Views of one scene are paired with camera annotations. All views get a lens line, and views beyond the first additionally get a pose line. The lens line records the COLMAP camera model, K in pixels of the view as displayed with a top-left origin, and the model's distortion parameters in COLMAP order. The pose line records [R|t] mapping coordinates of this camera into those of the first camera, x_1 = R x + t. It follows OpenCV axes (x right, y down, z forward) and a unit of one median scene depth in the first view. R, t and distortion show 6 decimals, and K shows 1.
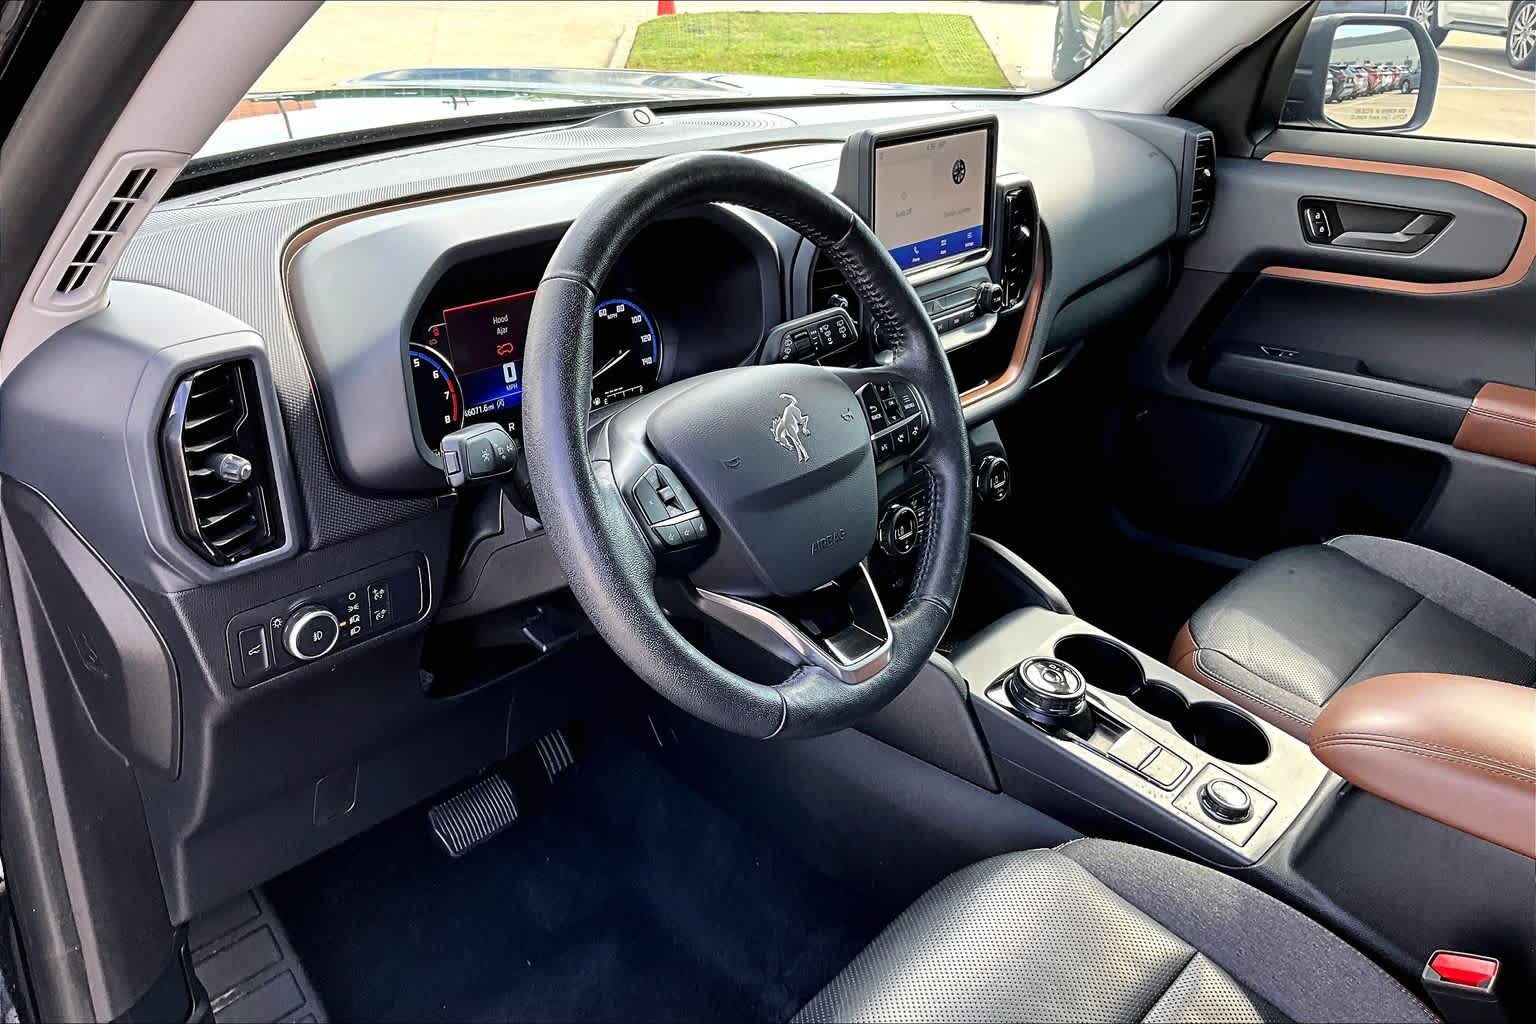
lens RADIAL K [[1291.3, 0, 768.0], [0, 1291.3, 512.0], [0, 0, 1]] dist [0.142185, -0.187769]
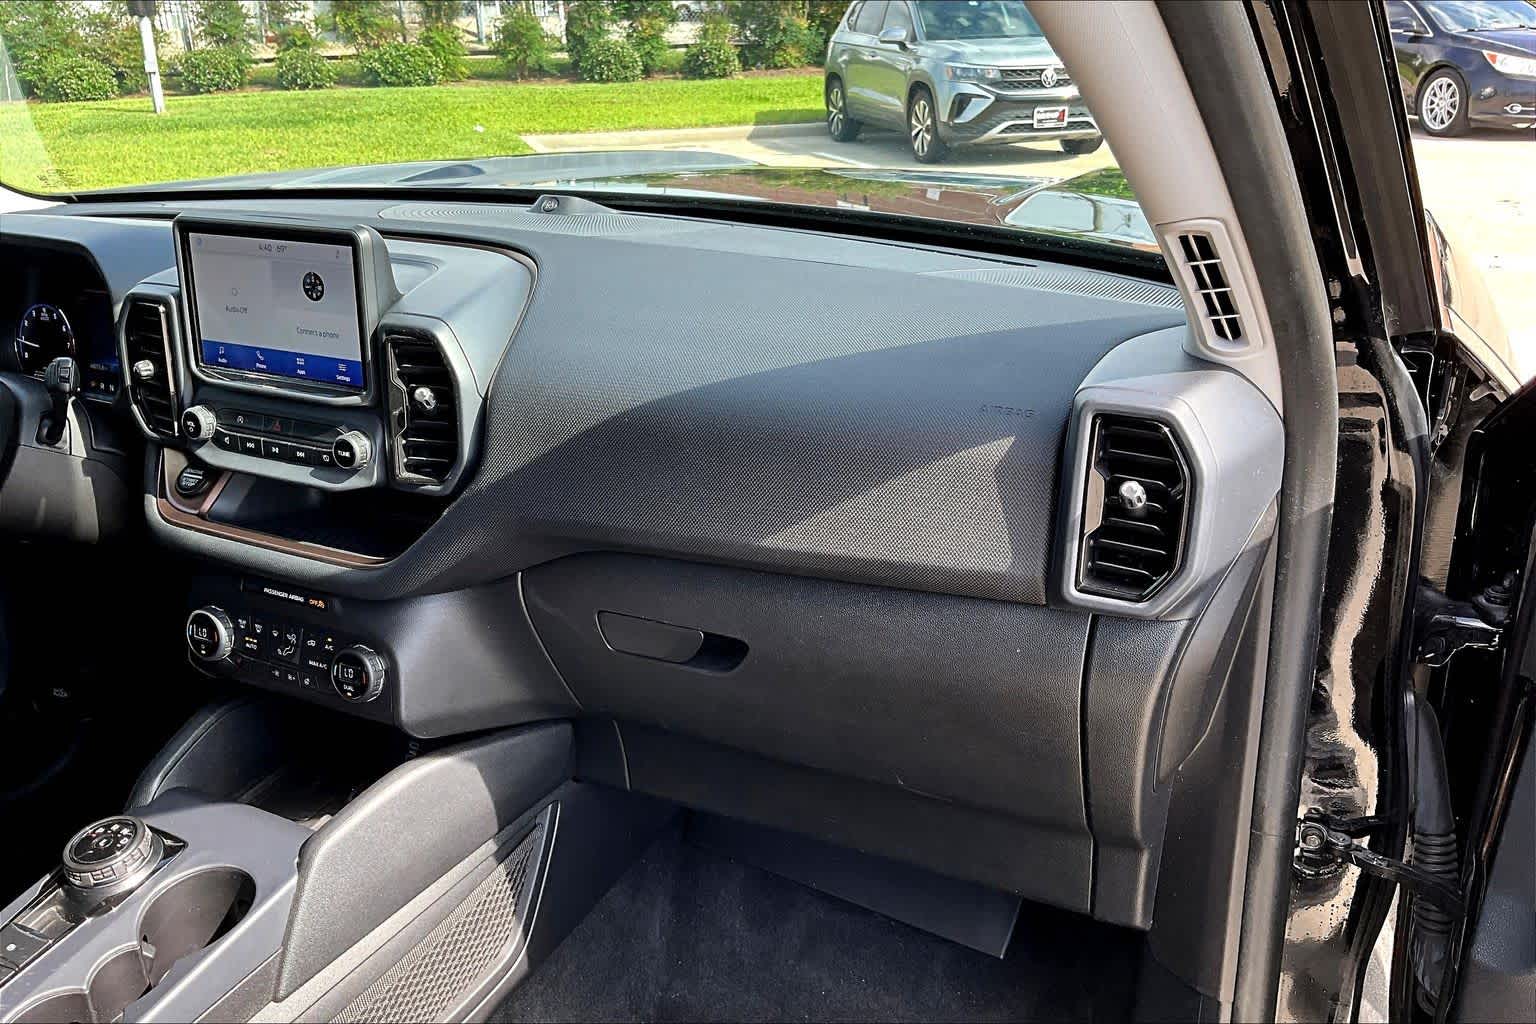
lens RADIAL K [[1283.0, 0, 768.0], [0, 1283.0, 512.0], [0, 0, 1]] dist [0.002256, 0.000080]
pose [[0.227343, 0.325453, -0.917821, 1.019705], [-0.382593, 0.896564, 0.223148, -0.427110], [0.895510, 0.300420, 0.328344, 1.034140]]
